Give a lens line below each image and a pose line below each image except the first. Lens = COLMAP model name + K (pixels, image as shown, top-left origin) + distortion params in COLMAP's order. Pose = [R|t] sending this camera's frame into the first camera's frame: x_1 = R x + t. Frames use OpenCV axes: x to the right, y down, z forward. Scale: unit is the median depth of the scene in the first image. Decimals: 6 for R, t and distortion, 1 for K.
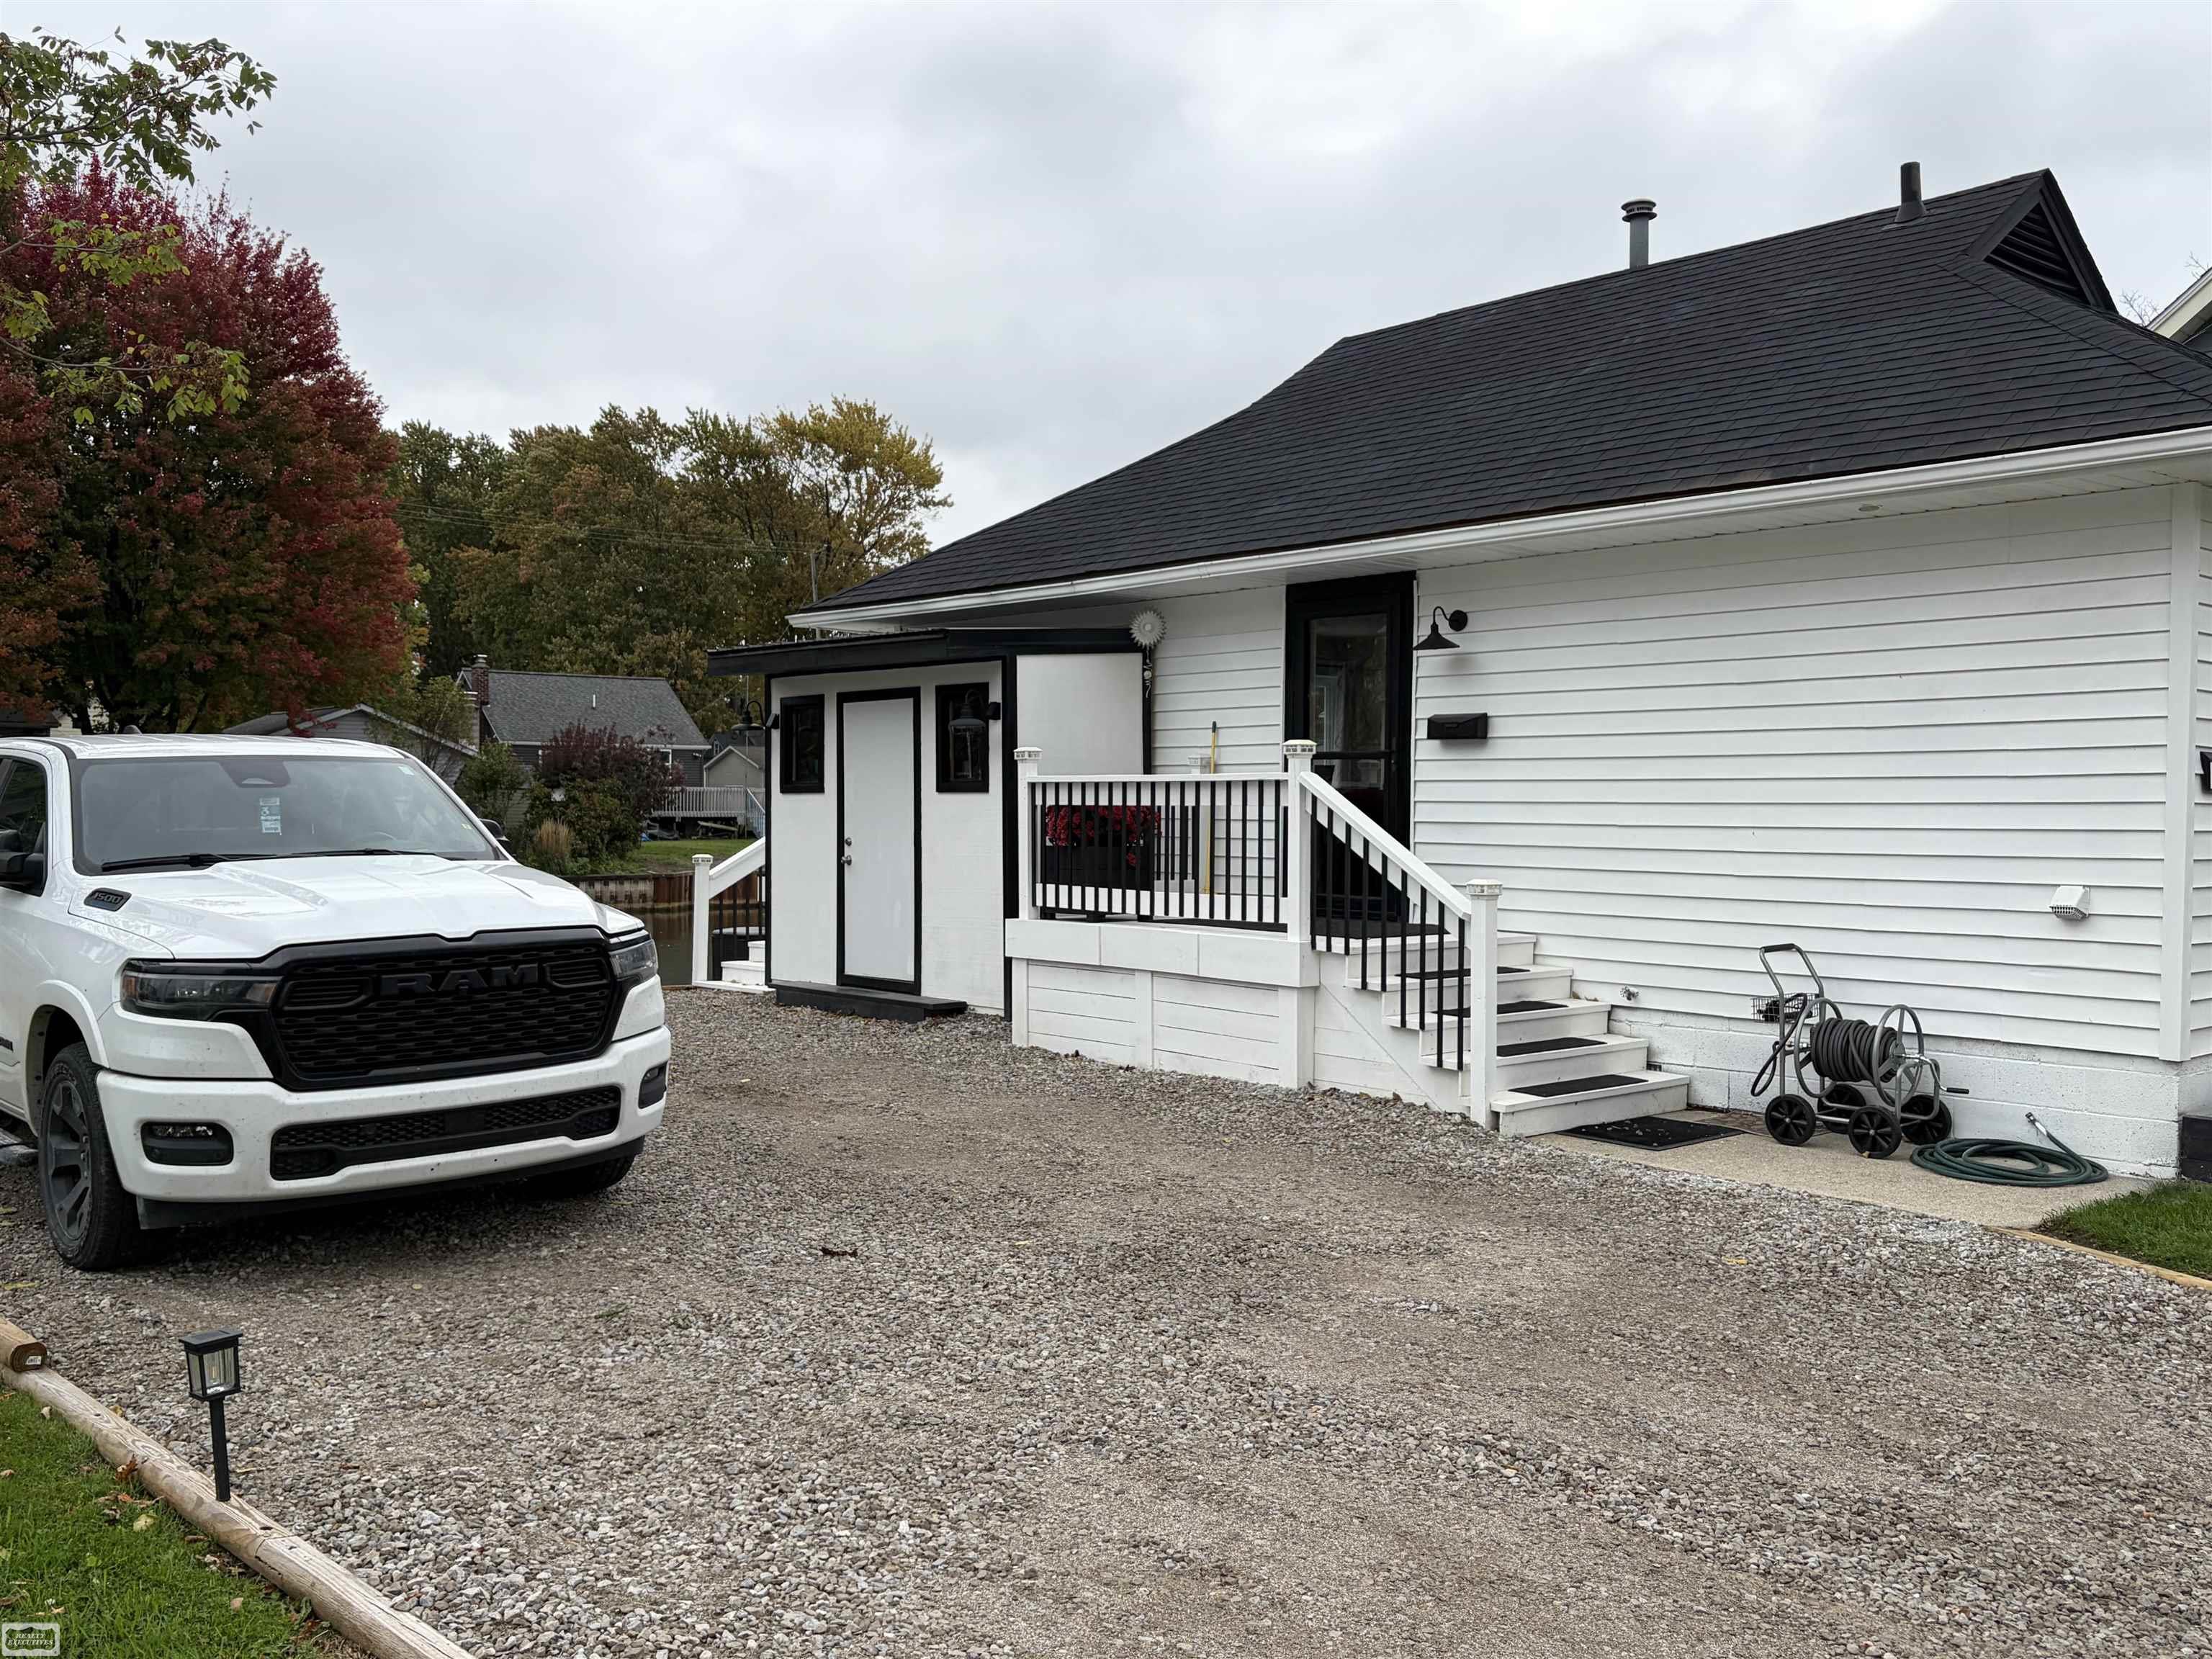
lens RADIAL K [[1932.6, 0, 1106.0], [0, 1932.6, 829.5], [0, 0, 1]] dist [0.136000, -0.257838]
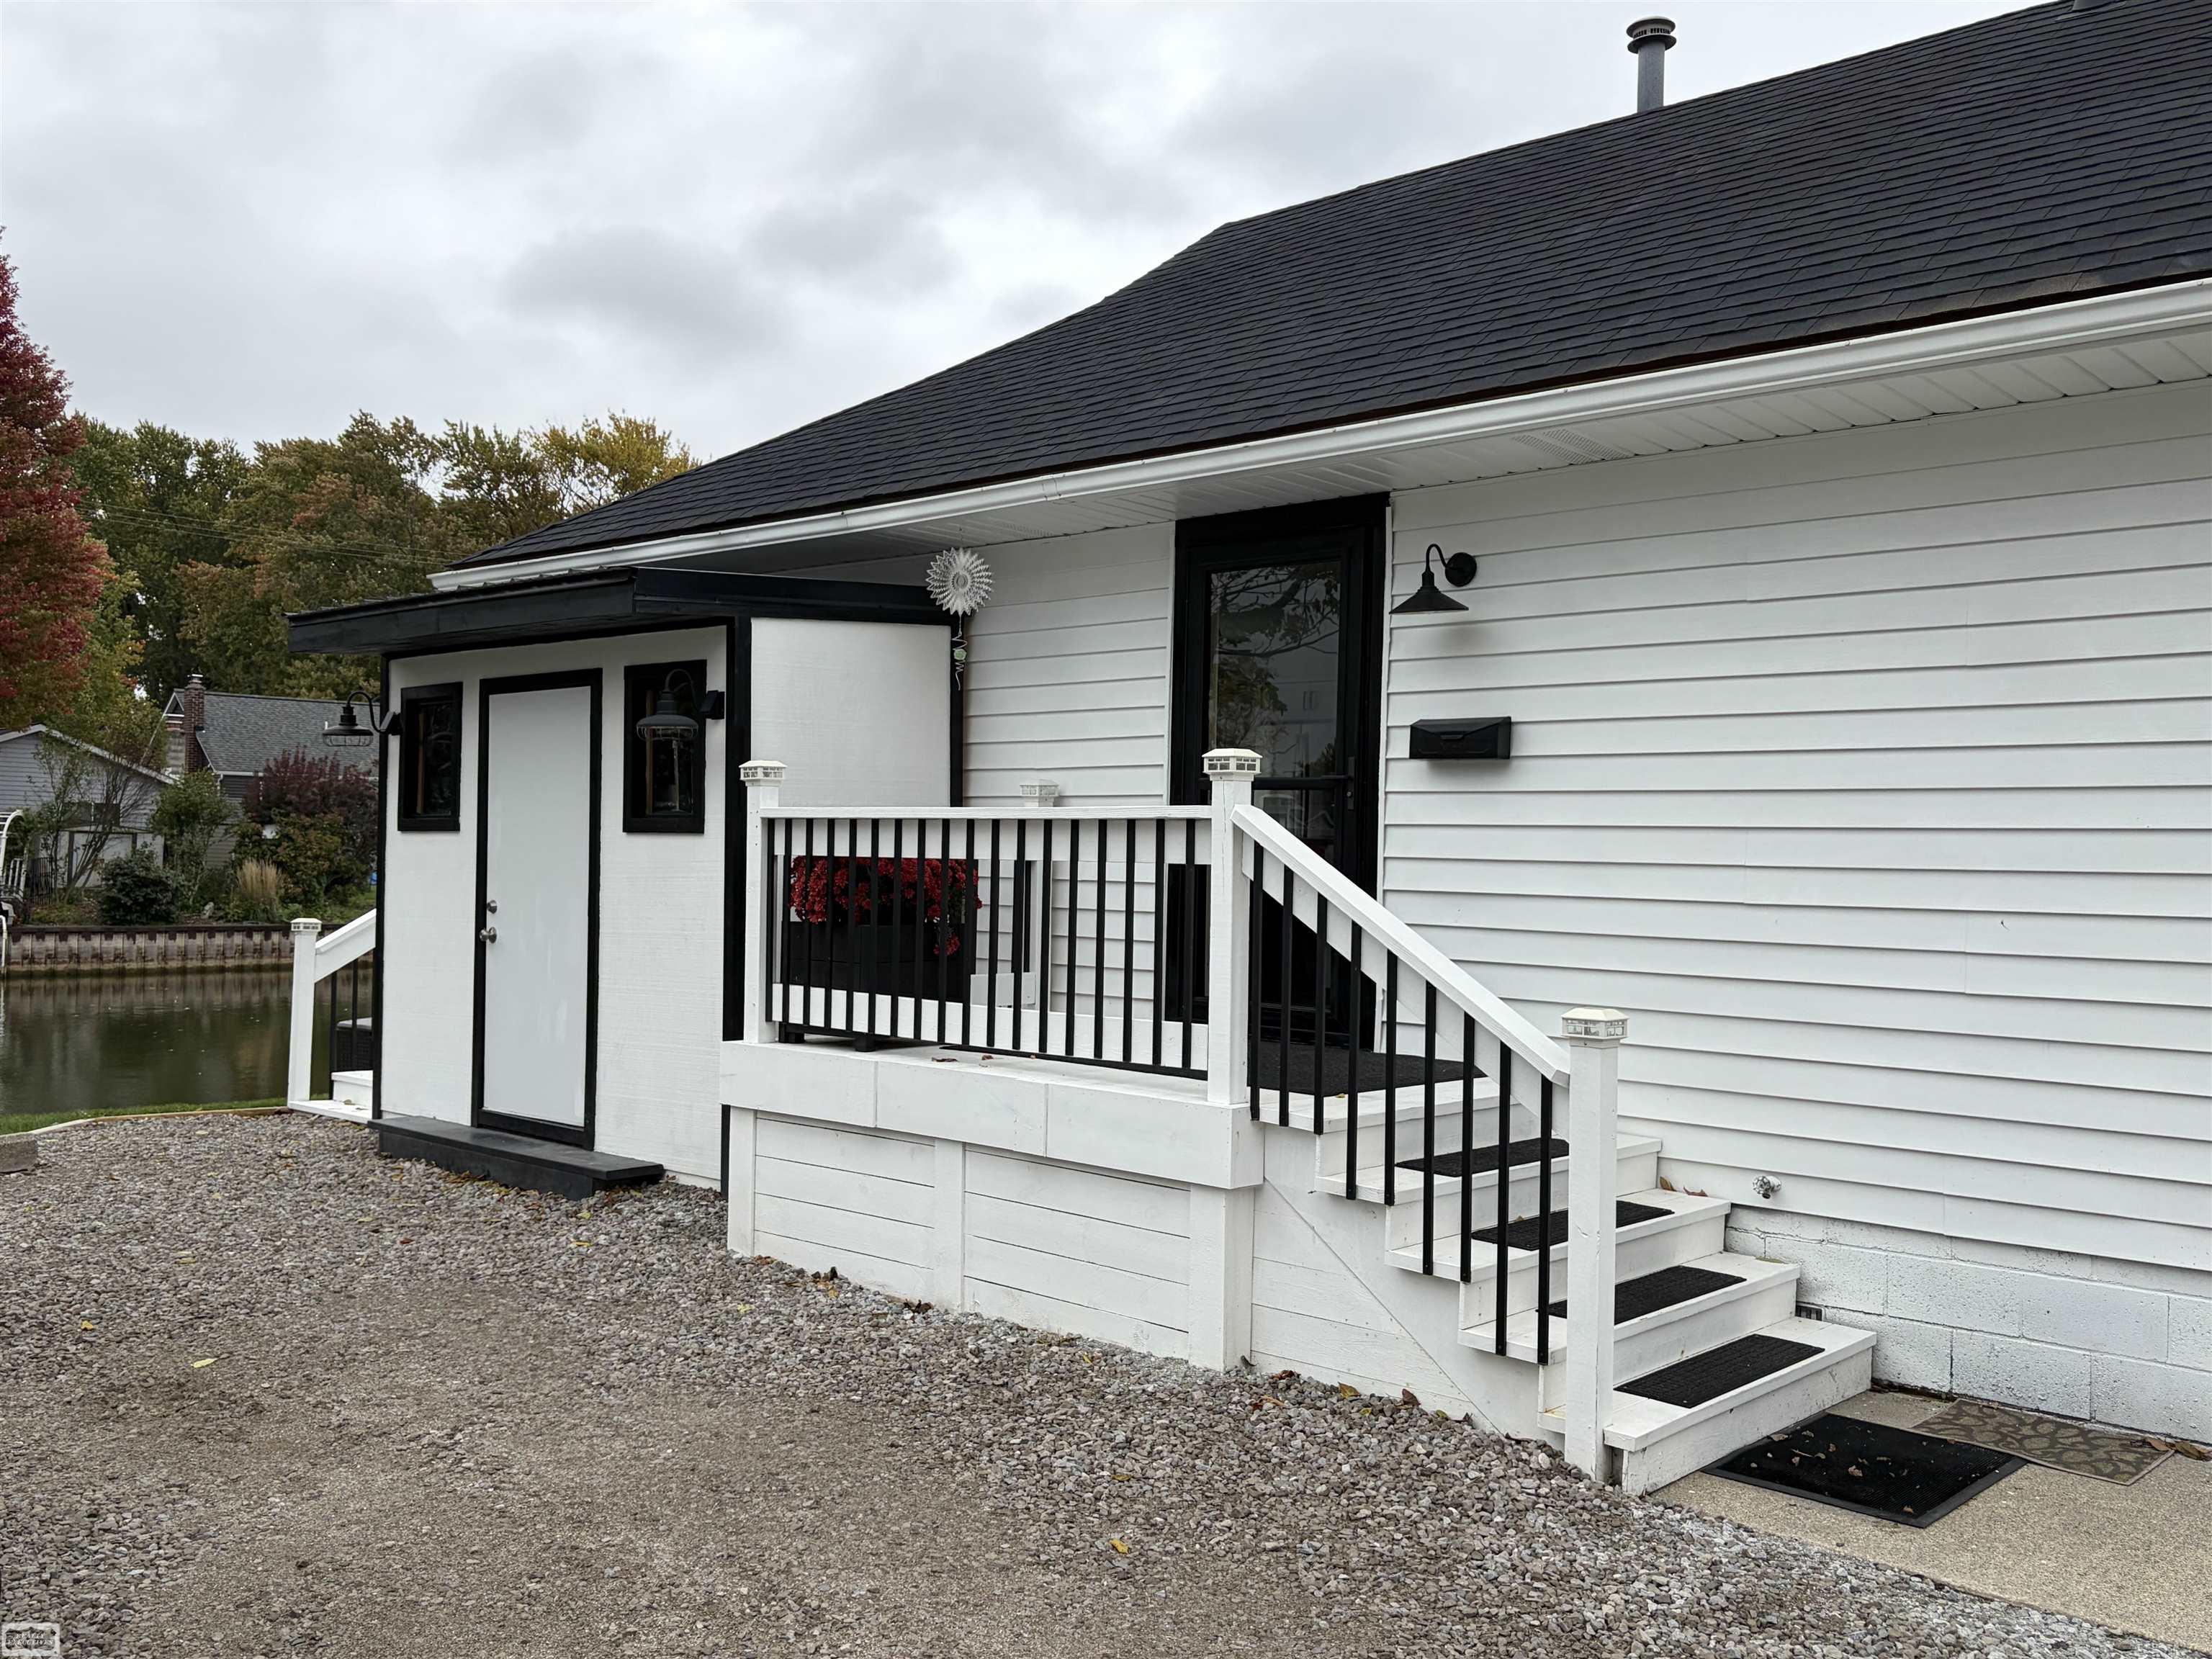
lens RADIAL K [[1932.6, 0, 1106.0], [0, 1932.6, 829.5], [0, 0, 1]] dist [0.136000, -0.257838]
pose [[0.994195, 0.014402, 0.106621, 0.002240], [-0.011840, 0.999627, -0.024618, -0.006725], [-0.106936, 0.023212, 0.993995, 0.366307]]
